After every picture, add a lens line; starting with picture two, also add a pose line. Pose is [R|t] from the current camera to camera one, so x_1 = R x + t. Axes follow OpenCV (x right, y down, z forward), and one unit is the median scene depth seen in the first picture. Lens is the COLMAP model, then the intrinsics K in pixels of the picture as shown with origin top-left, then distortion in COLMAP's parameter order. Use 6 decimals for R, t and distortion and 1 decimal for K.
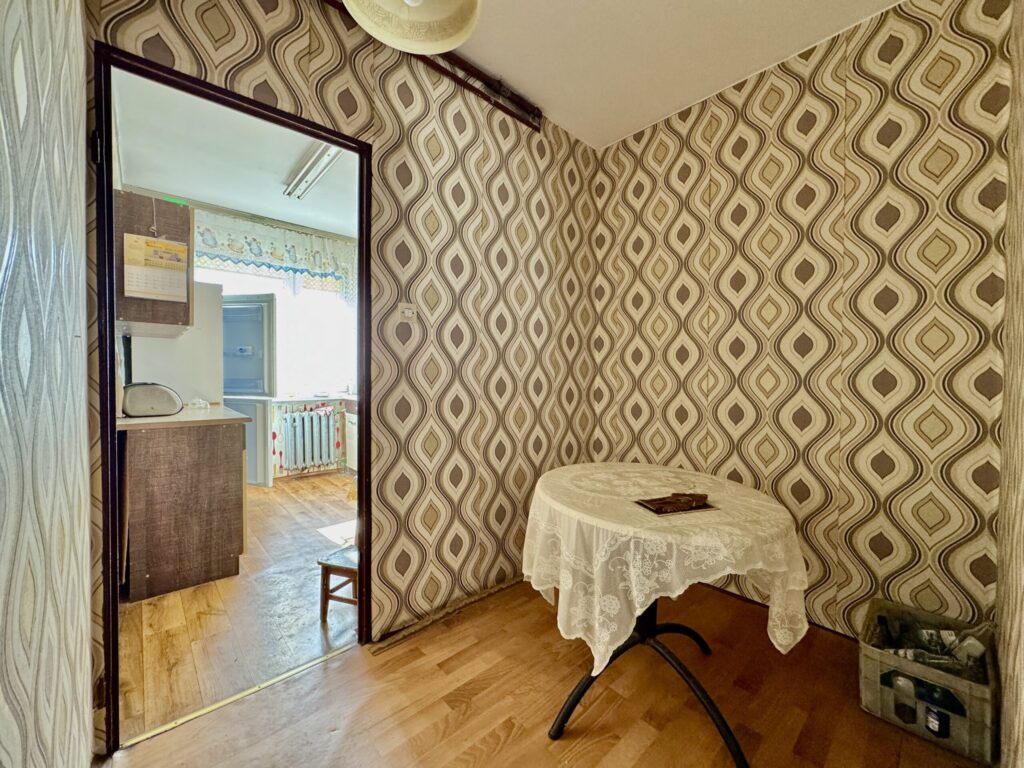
lens RADIAL K [[409.0, 0, 515.0], [0, 409.0, 383.4], [0, 0, 1]] dist [-0.001504, 0.000017]
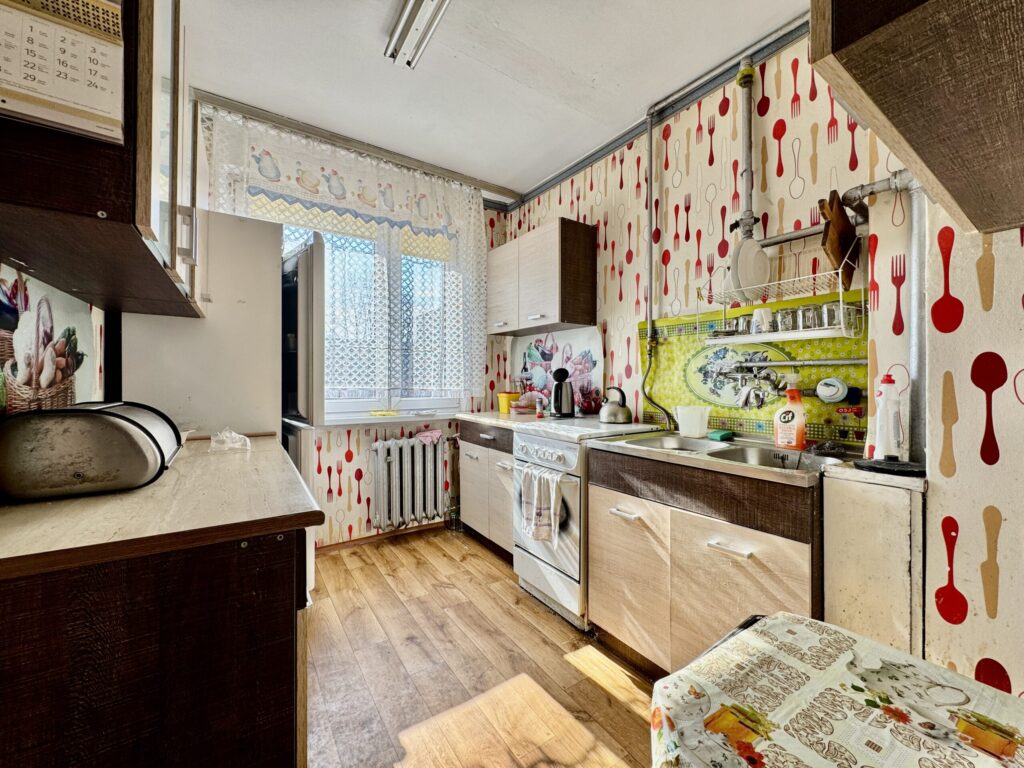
lens RADIAL K [[409.0, 0, 515.0], [0, 409.0, 383.4], [0, 0, 1]] dist [-0.001504, 0.000017]
pose [[0.988804, 0.000830, -0.149221, -0.241785], [-0.003175, 0.999875, -0.015482, -0.010713], [0.149189, 0.015782, 0.988683, 0.380717]]
